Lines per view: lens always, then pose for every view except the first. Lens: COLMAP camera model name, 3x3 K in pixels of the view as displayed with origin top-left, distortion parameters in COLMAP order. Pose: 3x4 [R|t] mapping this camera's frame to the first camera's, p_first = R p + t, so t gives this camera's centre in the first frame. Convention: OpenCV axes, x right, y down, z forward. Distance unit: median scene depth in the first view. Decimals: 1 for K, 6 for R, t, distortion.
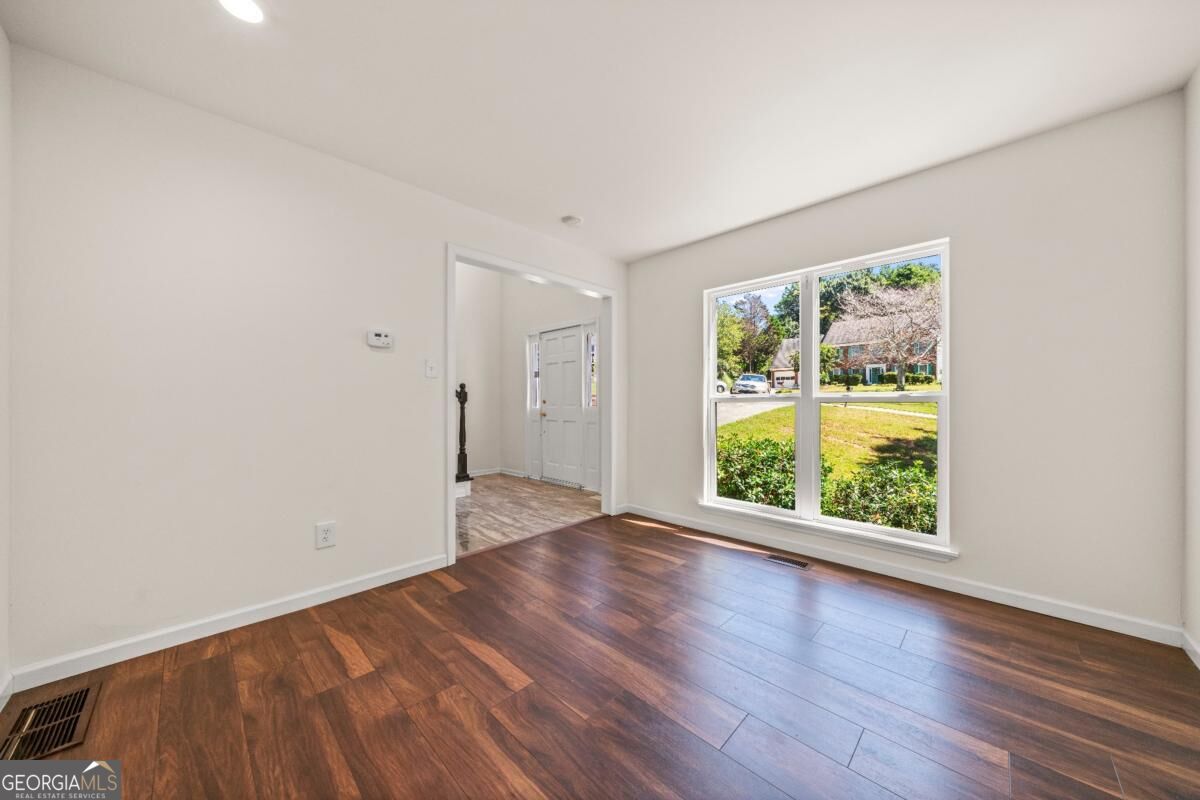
lens RADIAL K [[407.8, 0, 604.9], [0, 407.8, 392.1], [0, 0, 1]] dist [-0.007044, 0.000022]
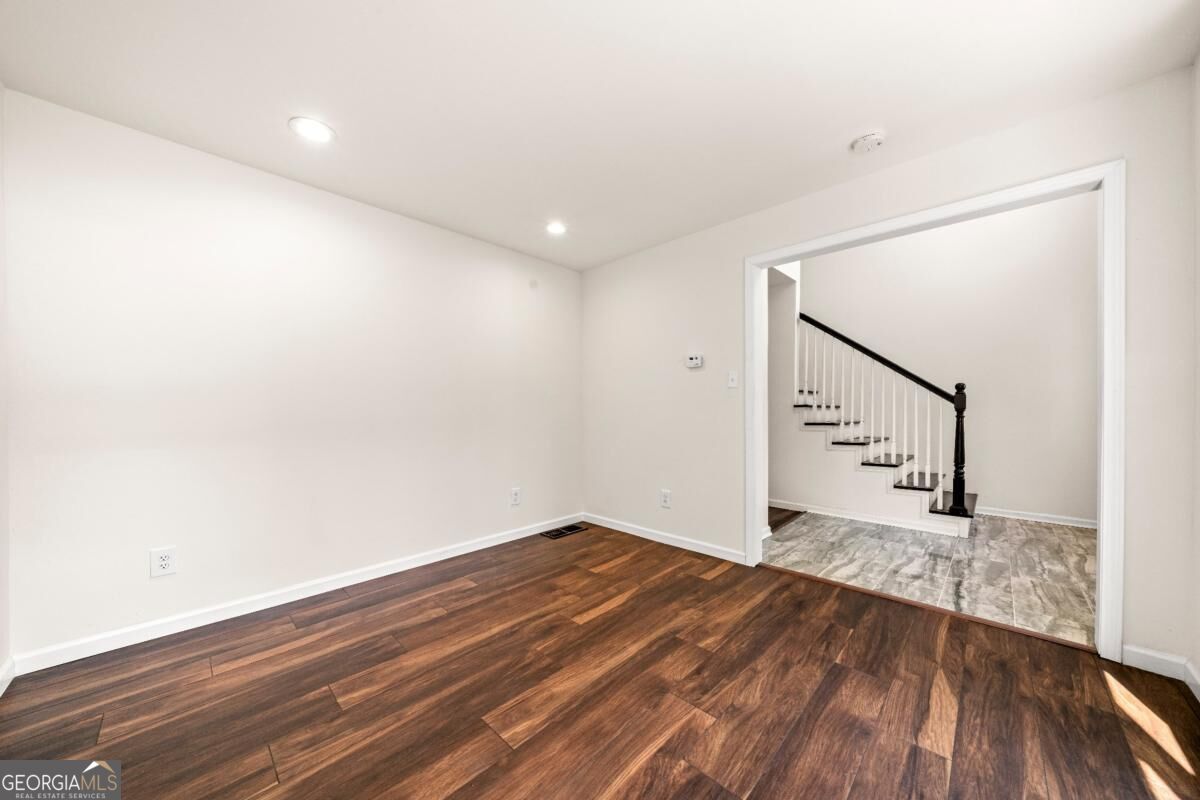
lens RADIAL K [[407.8, 0, 604.9], [0, 407.8, 407.5], [0, 0, 1]] dist [-0.007044, 0.000022]
pose [[0.016227, 0.001137, -0.999868, 1.002901], [0.027807, 0.999612, 0.001588, 0.008147], [0.999482, -0.027829, 0.016189, 0.943440]]
